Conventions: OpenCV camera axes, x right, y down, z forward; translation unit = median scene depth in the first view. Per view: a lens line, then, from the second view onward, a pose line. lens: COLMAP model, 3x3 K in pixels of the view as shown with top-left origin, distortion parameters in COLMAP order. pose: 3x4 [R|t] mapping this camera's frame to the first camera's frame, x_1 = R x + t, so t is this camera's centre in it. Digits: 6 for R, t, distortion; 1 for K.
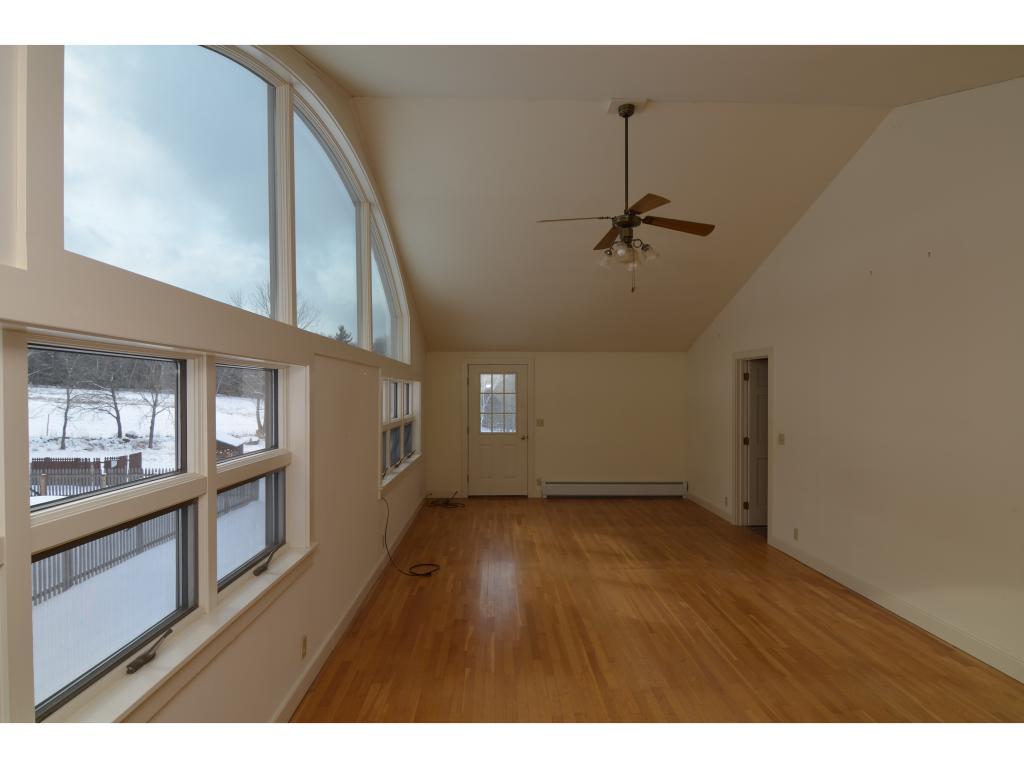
lens RADIAL K [[565.9, 0, 509.2], [0, 565.9, 392.6], [0, 0, 1]] dist [-0.002258, -0.015463]
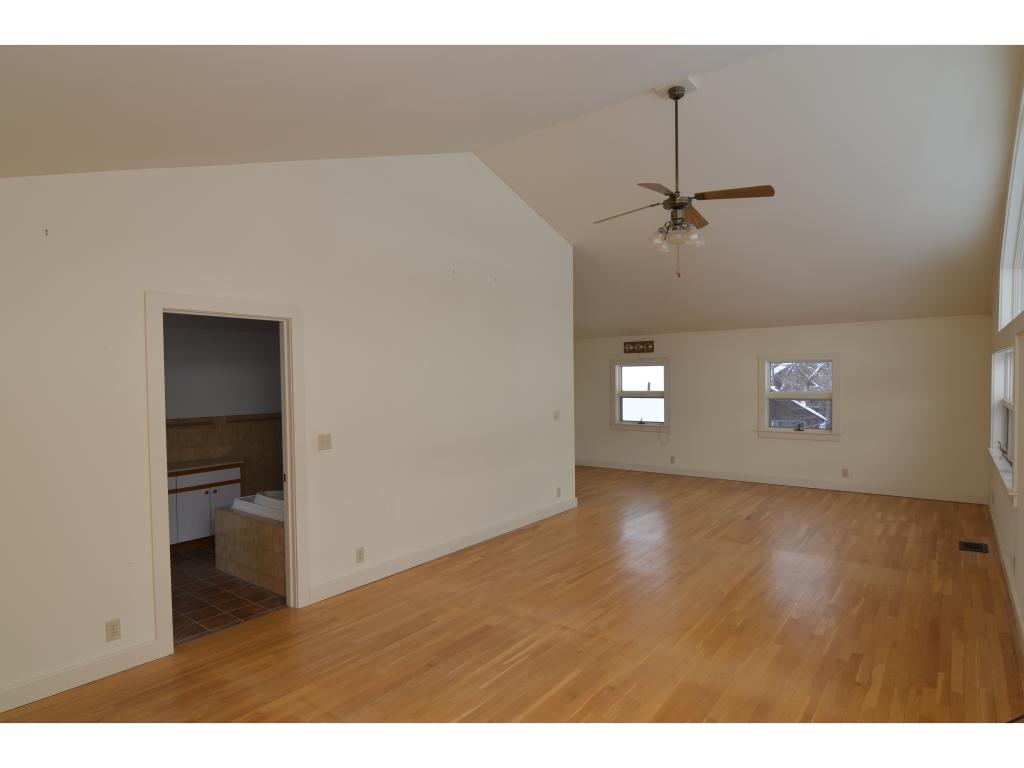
lens RADIAL K [[565.9, 0, 509.2], [0, 565.9, 392.6], [0, 0, 1]] dist [-0.002258, -0.015463]
pose [[-0.768149, -0.007507, 0.640227, -0.196114], [0.013917, 0.999499, 0.028417, 0.004325], [-0.640119, 0.030739, -0.767660, 1.815595]]
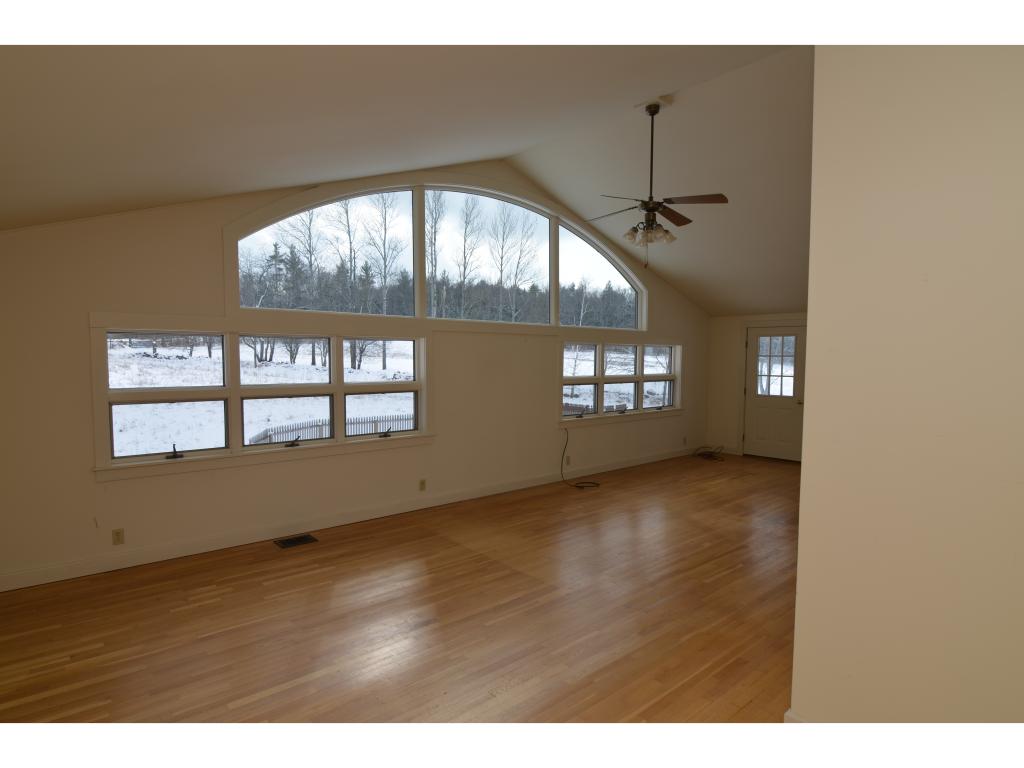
lens RADIAL K [[565.9, 0, 509.2], [0, 565.9, 392.6], [0, 0, 1]] dist [-0.002258, -0.015463]
pose [[0.641192, 0.053414, -0.765519, 0.859259], [-0.006085, 0.997897, 0.064532, 0.008625], [0.767356, -0.036719, 0.640169, 0.006106]]
